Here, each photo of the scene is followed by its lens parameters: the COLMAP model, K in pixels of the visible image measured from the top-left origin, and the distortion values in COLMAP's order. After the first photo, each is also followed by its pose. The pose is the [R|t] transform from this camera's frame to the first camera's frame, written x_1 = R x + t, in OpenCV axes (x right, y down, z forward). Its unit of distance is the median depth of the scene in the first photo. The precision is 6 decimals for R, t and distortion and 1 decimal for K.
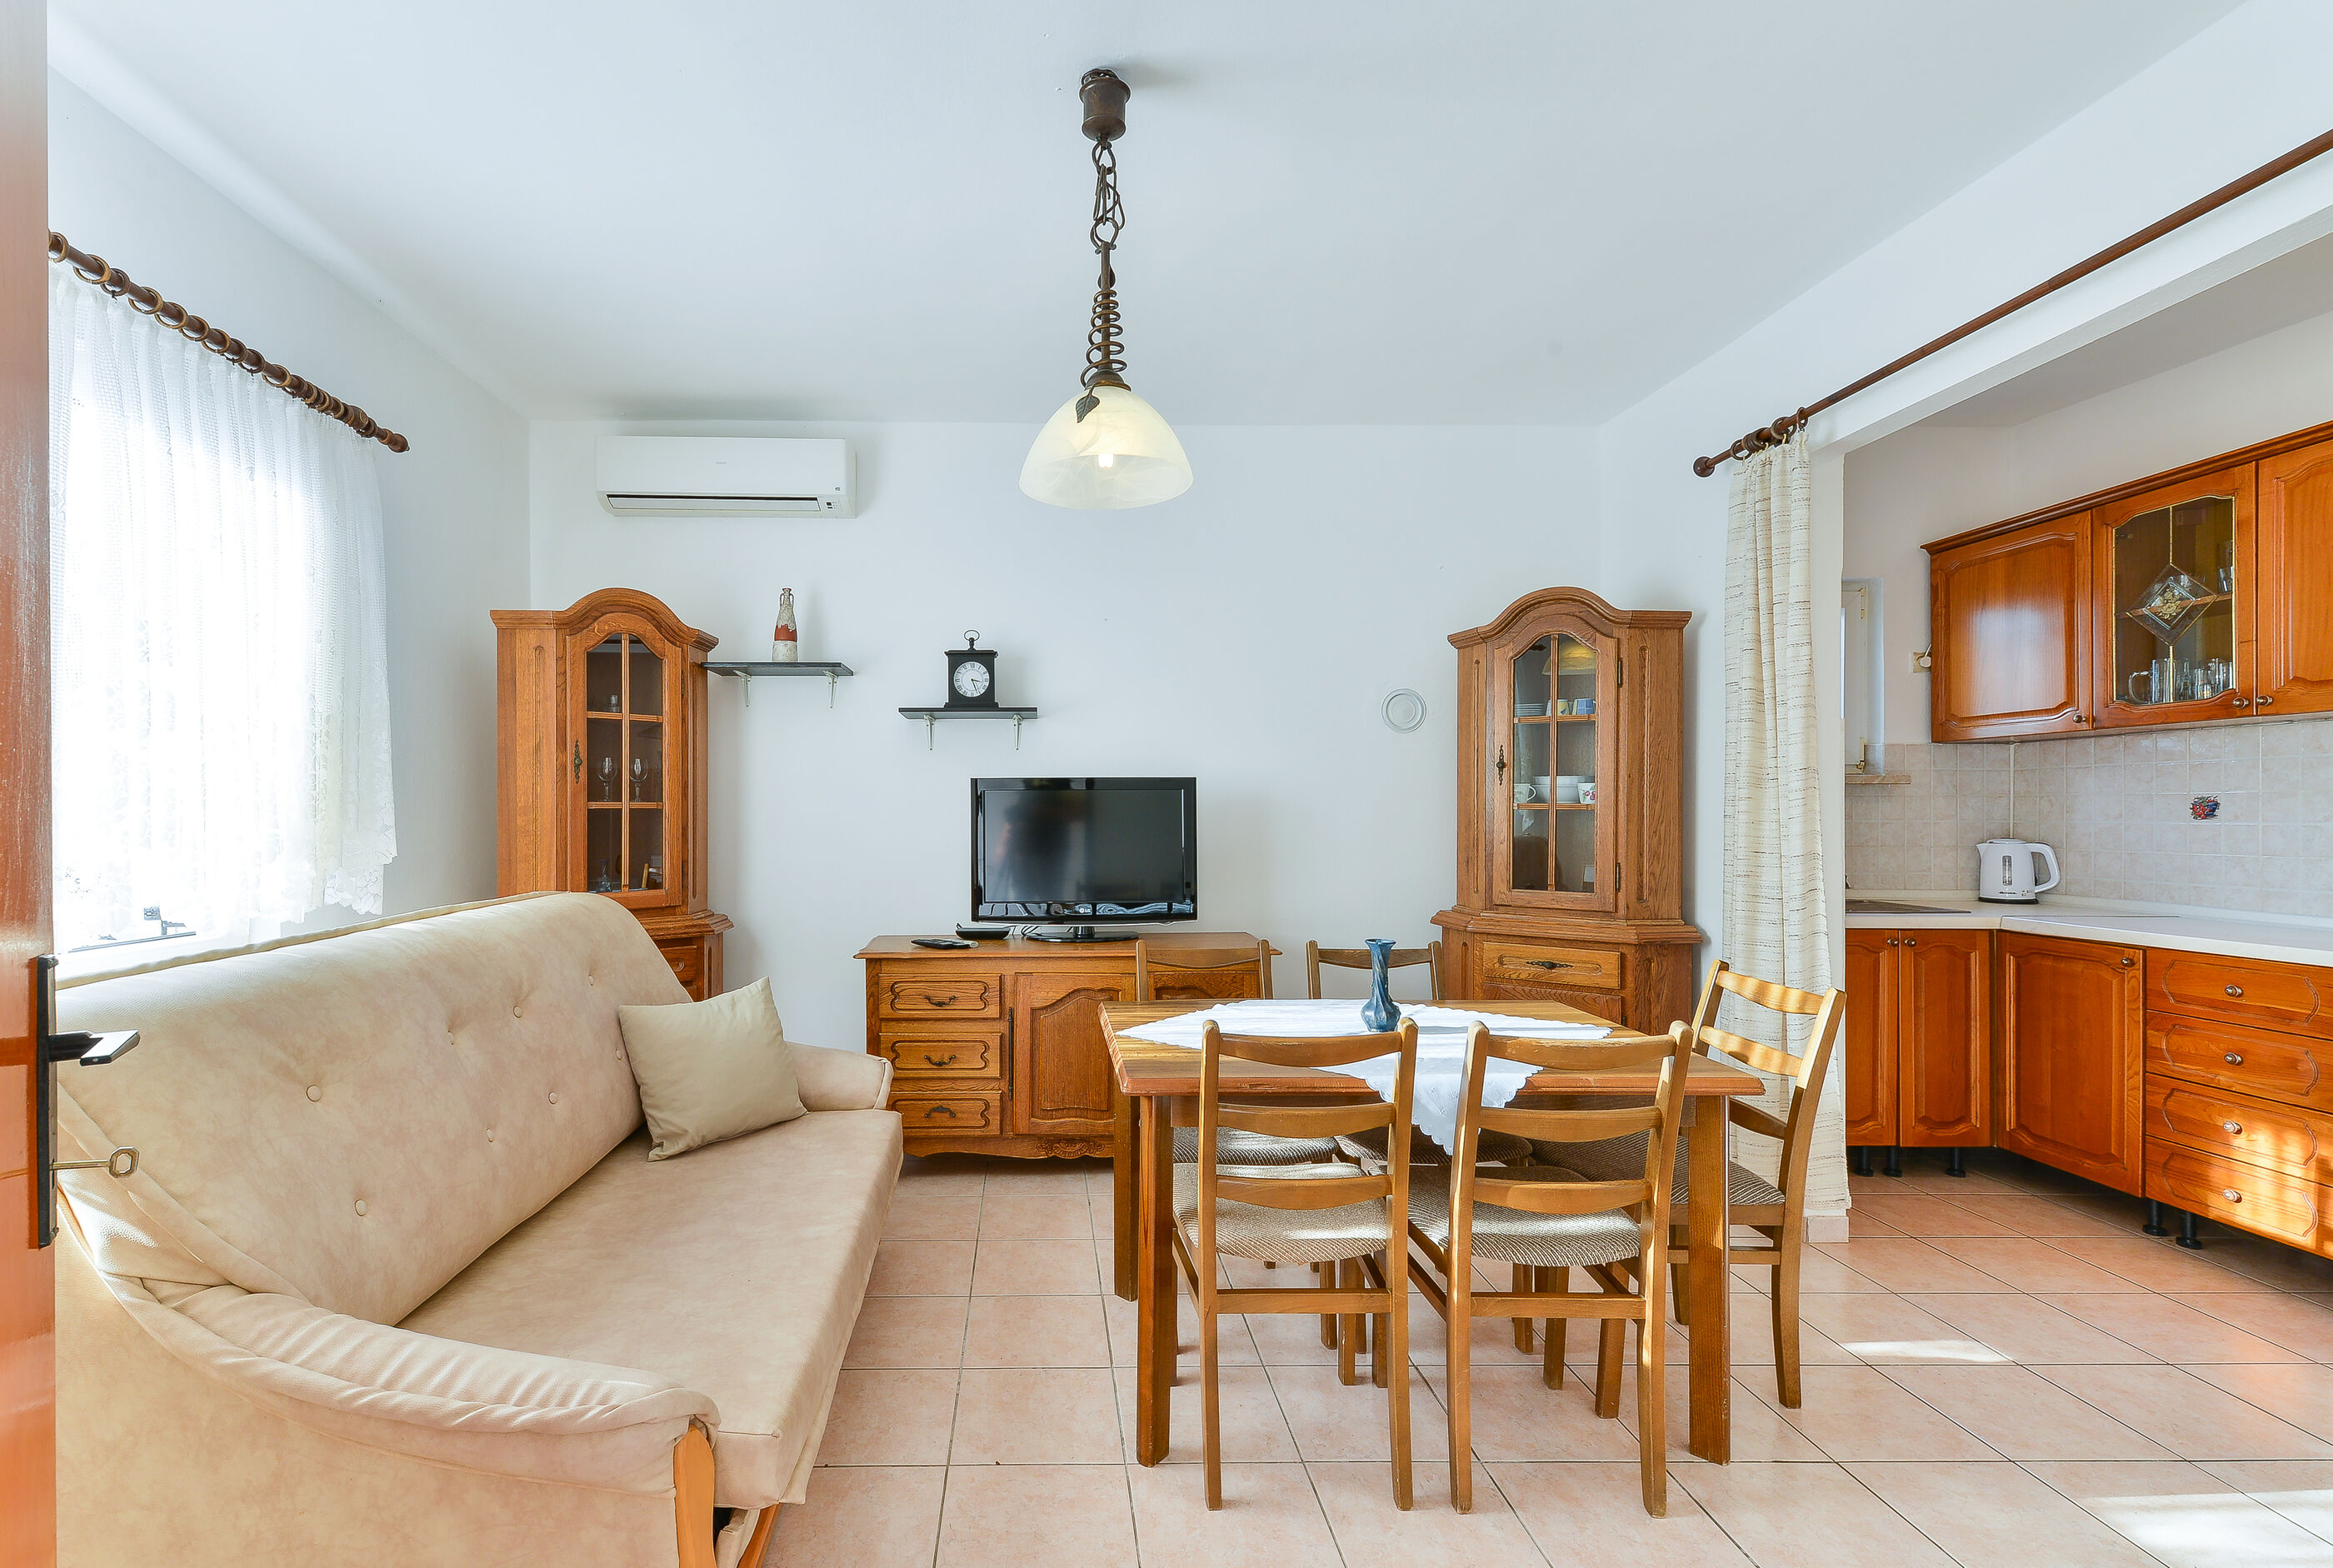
lens RADIAL K [[1039.0, 0, 1091.7], [0, 1039.0, 813.4], [0, 0, 1]] dist [0.009095, -0.002459]
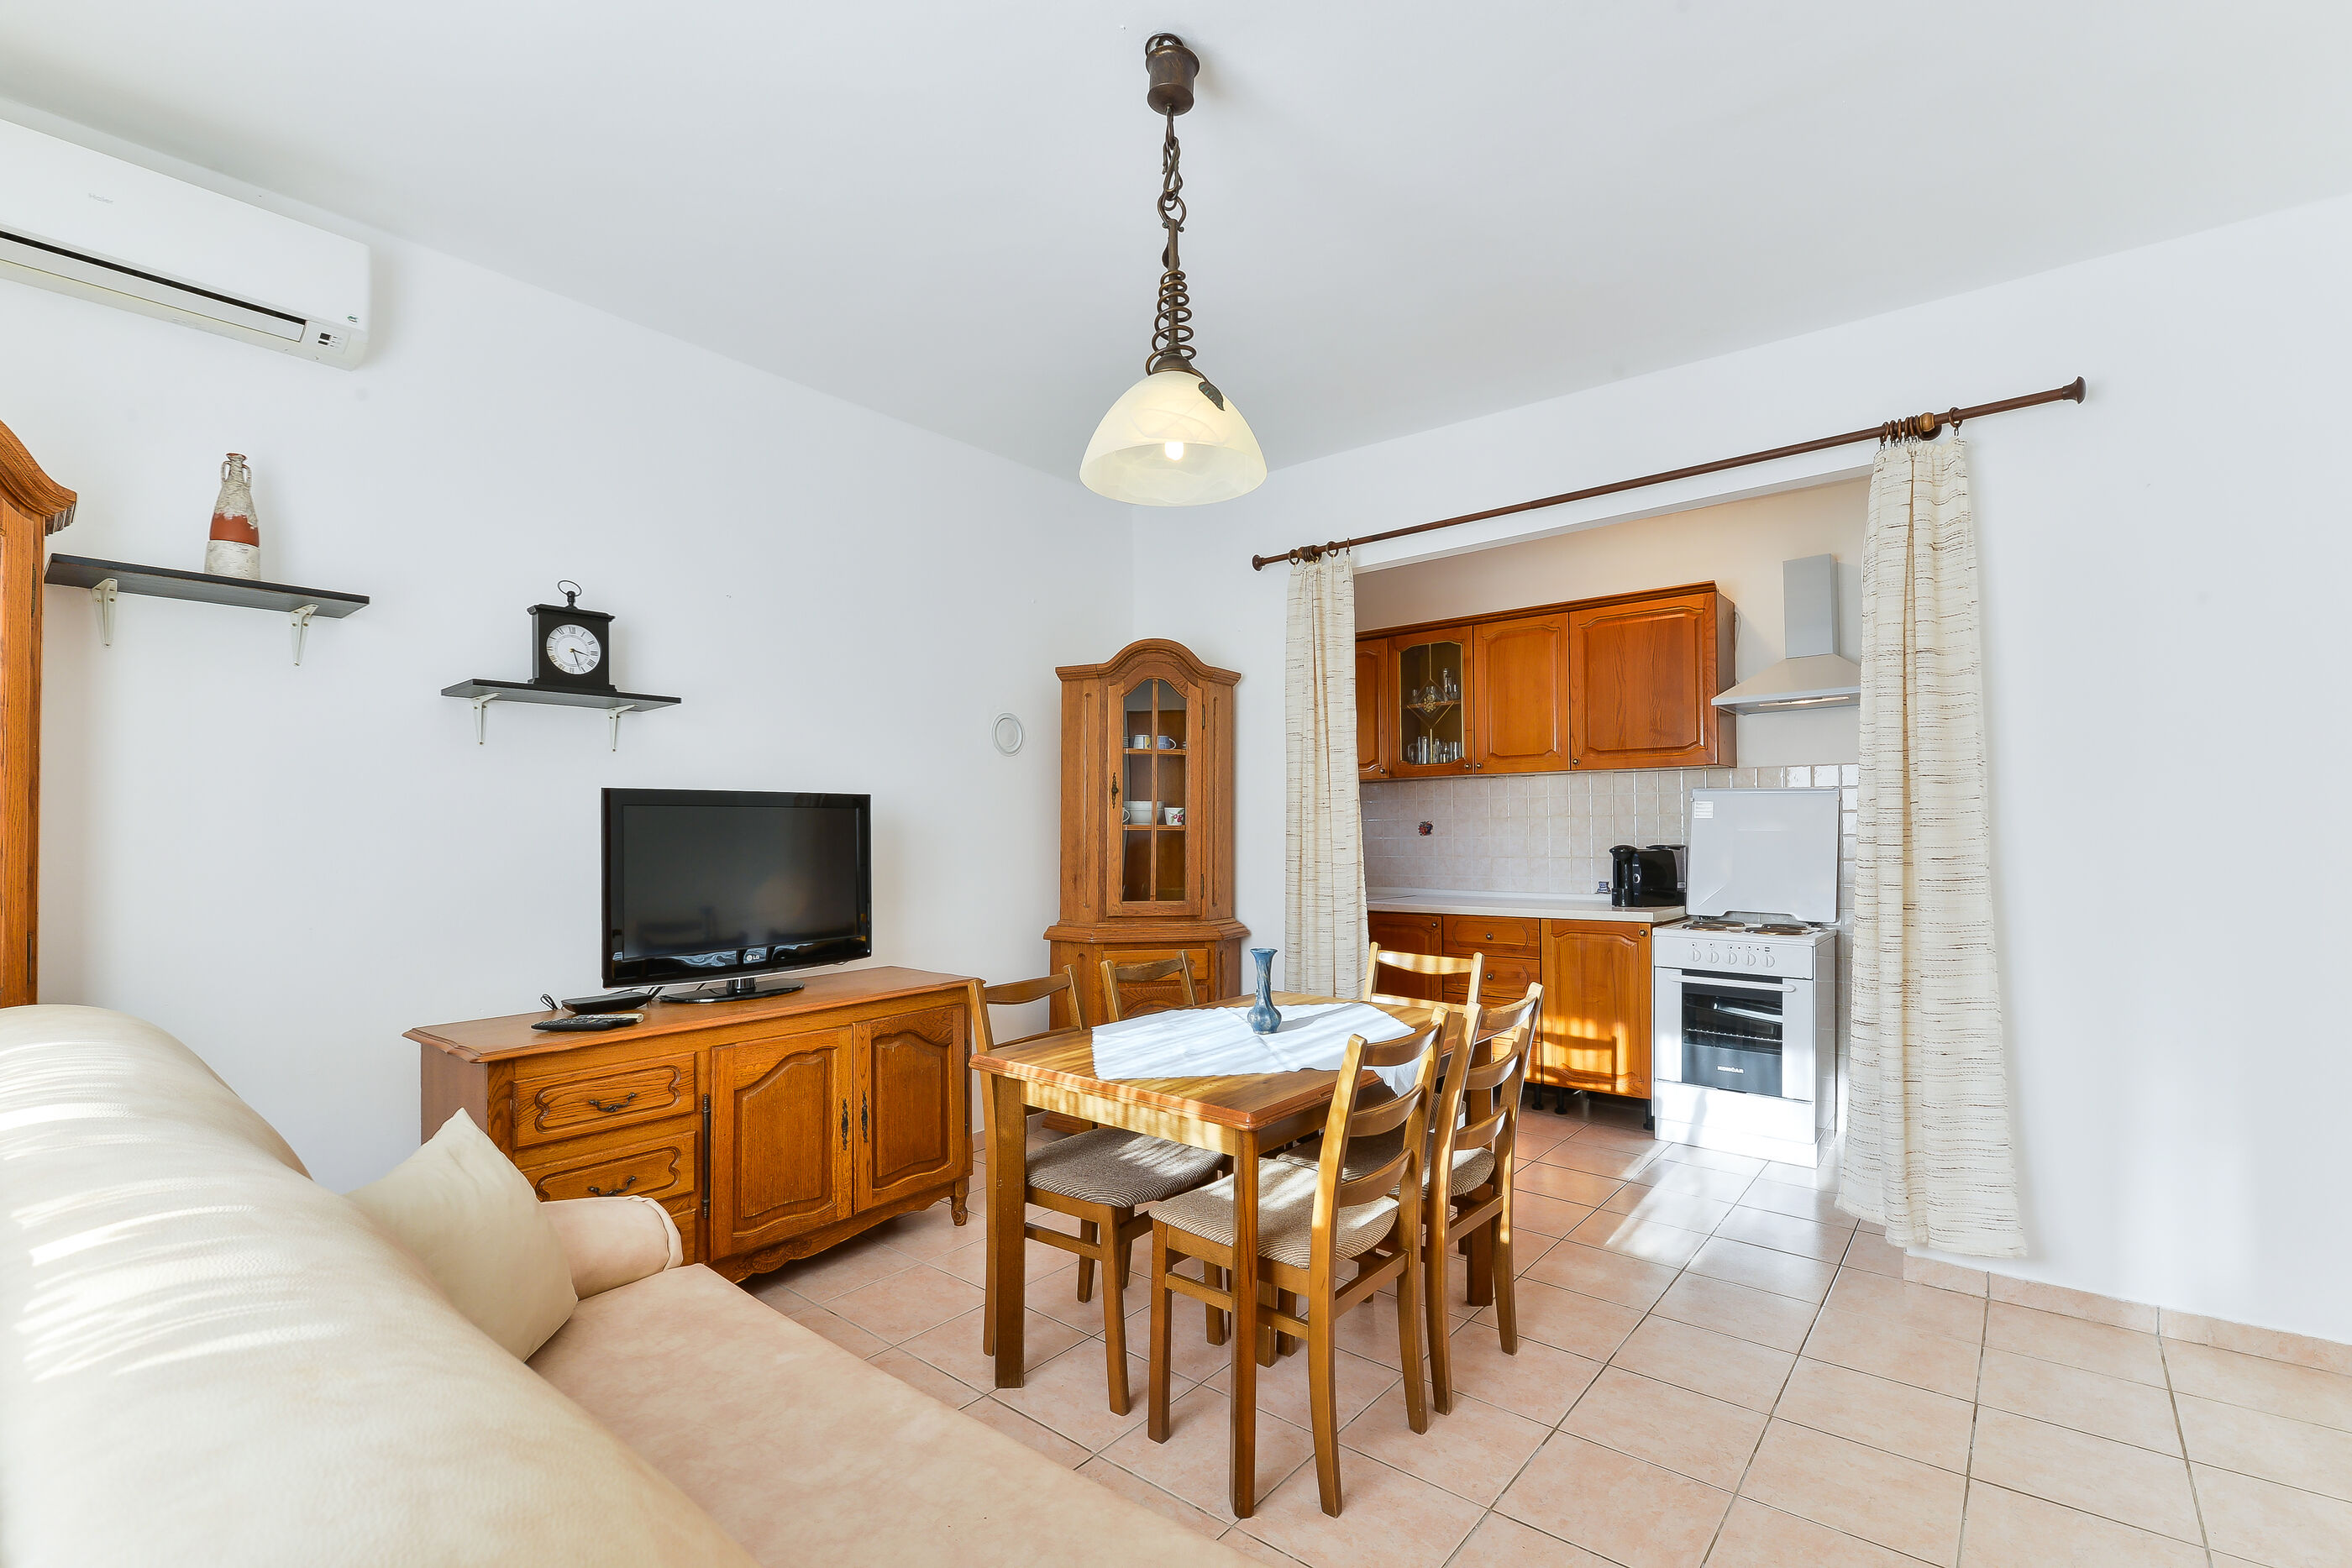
lens RADIAL K [[1018.4, 0, 1191.8], [0, 1018.4, 815.5], [0, 0, 1]] dist [-0.008279, -0.000859]
pose [[0.650768, 0.009764, 0.759214, -0.387470], [0.007214, 0.999793, -0.019042, 0.001660], [-0.759242, 0.017869, 0.650563, 0.237342]]
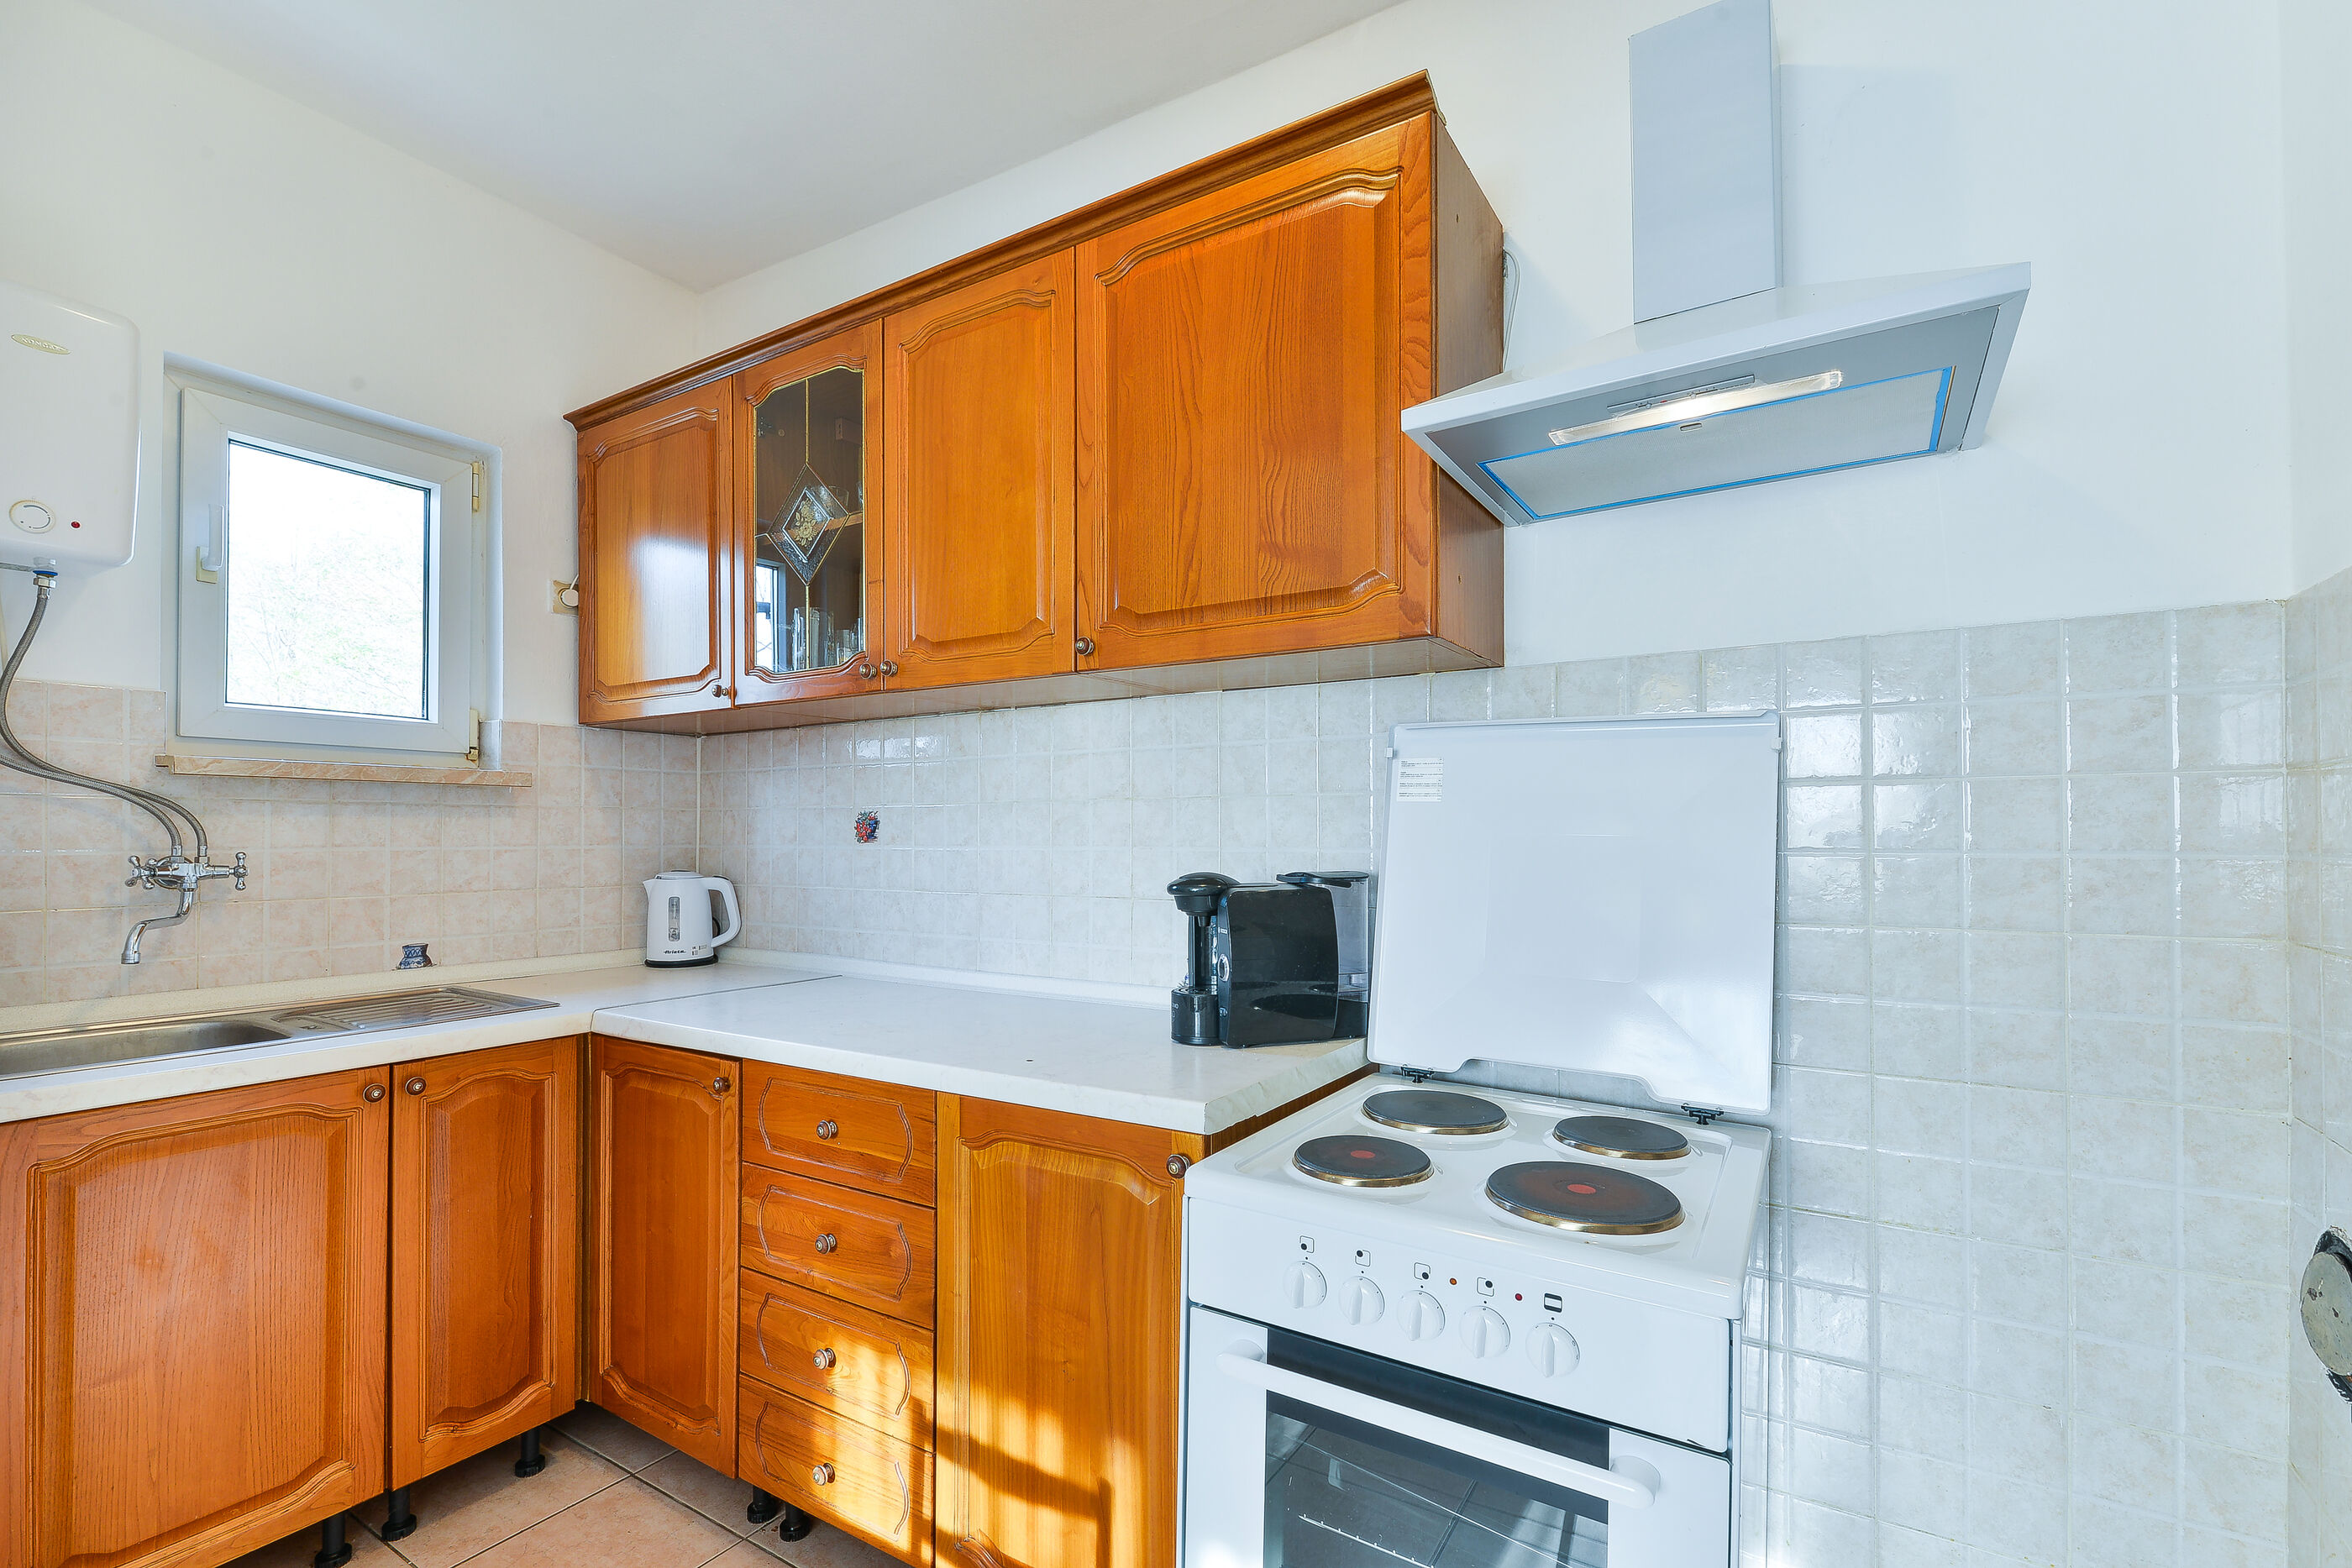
lens RADIAL K [[1018.4, 0, 1148.7], [0, 1018.4, 817.2], [0, 0, 1]] dist [-0.008279, -0.000859]
pose [[0.580416, 0.012637, 0.814222, 0.588094], [0.001526, 0.999861, -0.016606, 0.000123], [-0.814319, 0.010881, 0.580316, 0.414881]]
